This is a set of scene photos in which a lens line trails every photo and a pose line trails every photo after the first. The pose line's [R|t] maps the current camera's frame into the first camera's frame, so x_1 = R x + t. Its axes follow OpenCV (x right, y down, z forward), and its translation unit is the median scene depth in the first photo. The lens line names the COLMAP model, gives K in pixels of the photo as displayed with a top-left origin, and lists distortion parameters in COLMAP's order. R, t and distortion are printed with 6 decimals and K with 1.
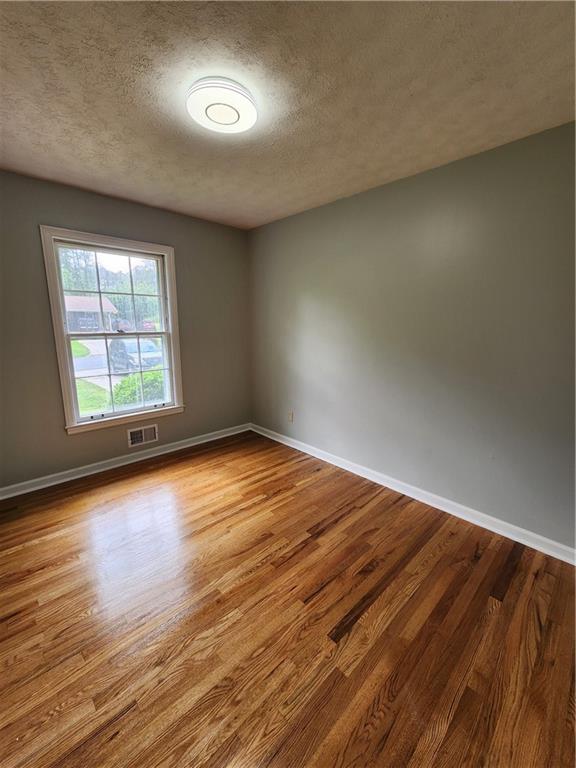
lens RADIAL K [[317.8, 0, 294.1], [0, 317.8, 379.6], [0, 0, 1]] dist [0.000071, -0.001596]
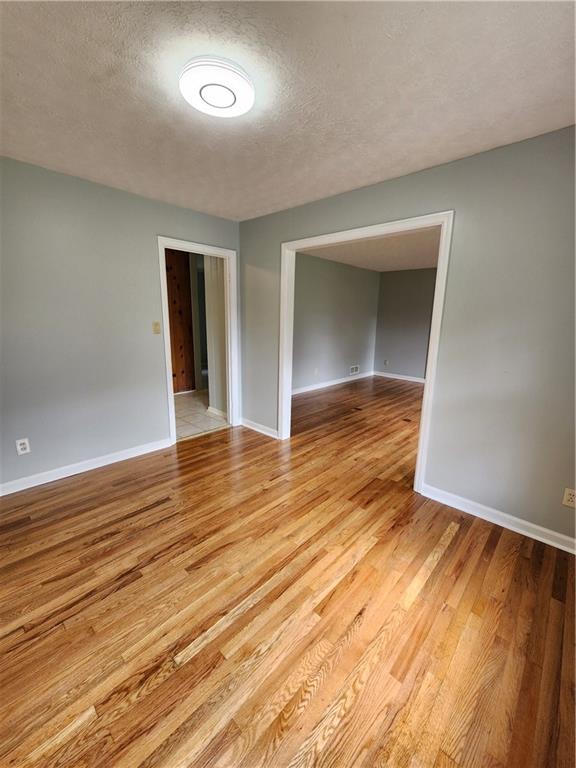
lens RADIAL K [[317.8, 0, 295.1], [0, 317.8, 377.0], [0, 0, 1]] dist [0.000071, -0.001596]
pose [[-0.997656, -0.016675, -0.066359, -0.290160], [-0.040228, 0.927470, 0.371728, -0.308884], [0.055347, 0.373526, -0.925967, 1.604875]]
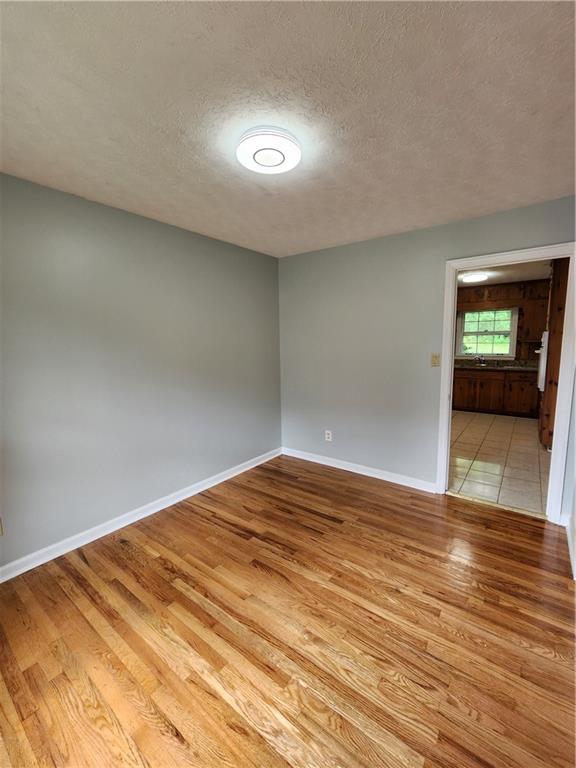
lens RADIAL K [[317.8, 0, 297.5], [0, 317.8, 378.4], [0, 0, 1]] dist [0.000071, -0.001596]
pose [[-0.164336, -0.121487, 0.978895, -0.997156], [0.193932, 0.969039, 0.152821, -0.191517], [-0.967153, 0.214953, -0.135688, 0.881666]]
